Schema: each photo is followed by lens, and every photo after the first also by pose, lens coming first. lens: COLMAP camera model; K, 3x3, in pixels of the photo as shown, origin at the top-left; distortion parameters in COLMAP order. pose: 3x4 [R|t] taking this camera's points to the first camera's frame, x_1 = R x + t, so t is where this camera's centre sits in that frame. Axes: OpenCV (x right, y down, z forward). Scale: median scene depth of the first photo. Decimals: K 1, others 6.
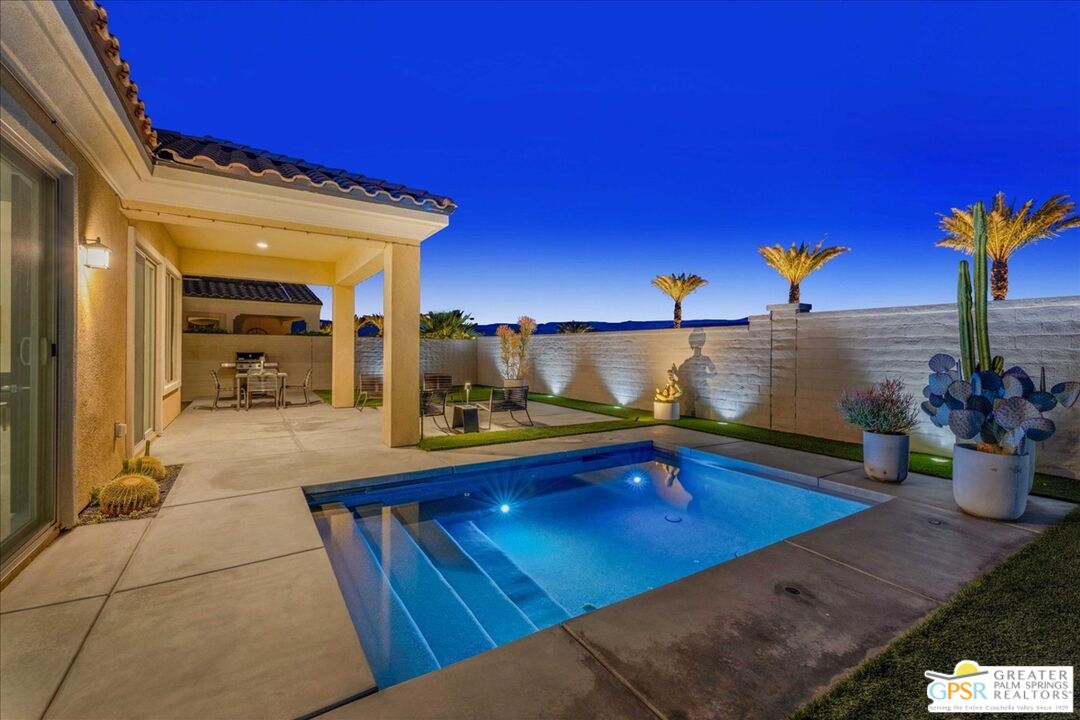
lens RADIAL K [[450.5, 0, 536.7], [0, 450.5, 354.8], [0, 0, 1]] dist [0.002805, 0.000075]
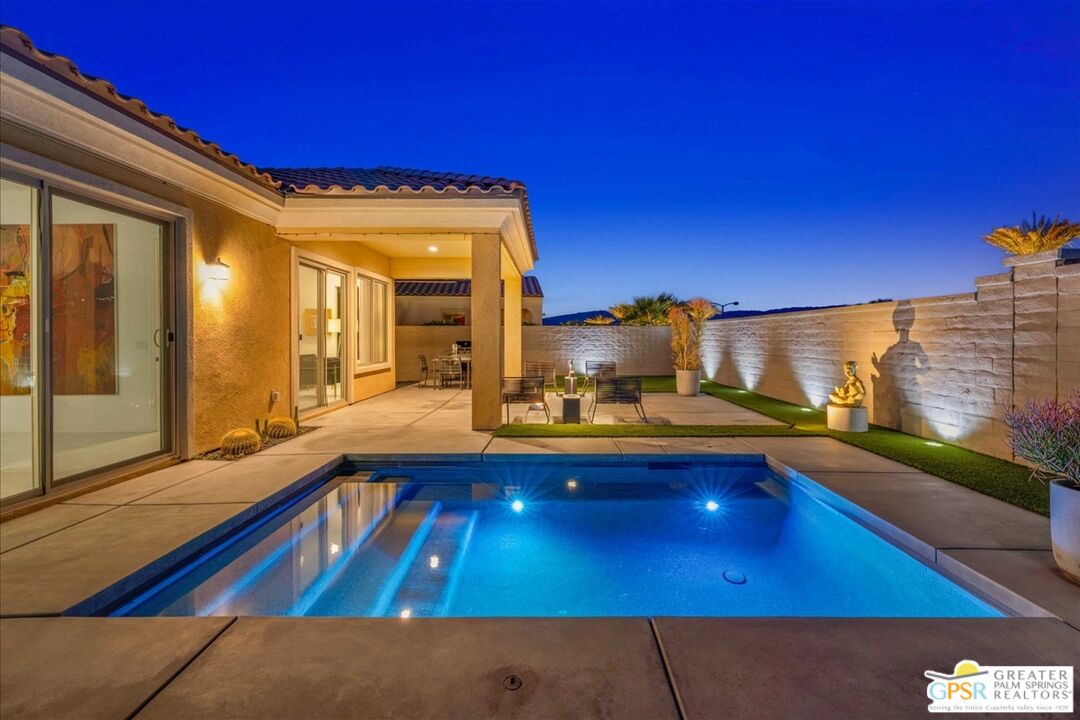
lens RADIAL K [[465.5, 0, 557.7], [0, 465.5, 343.1], [0, 0, 1]] dist [0.002798, -0.000016]
pose [[0.853037, -0.002107, -0.521846, 0.309737], [0.001667, 0.999998, -0.001313, 0.005017], [0.521847, 0.000250, 0.853039, 0.138356]]
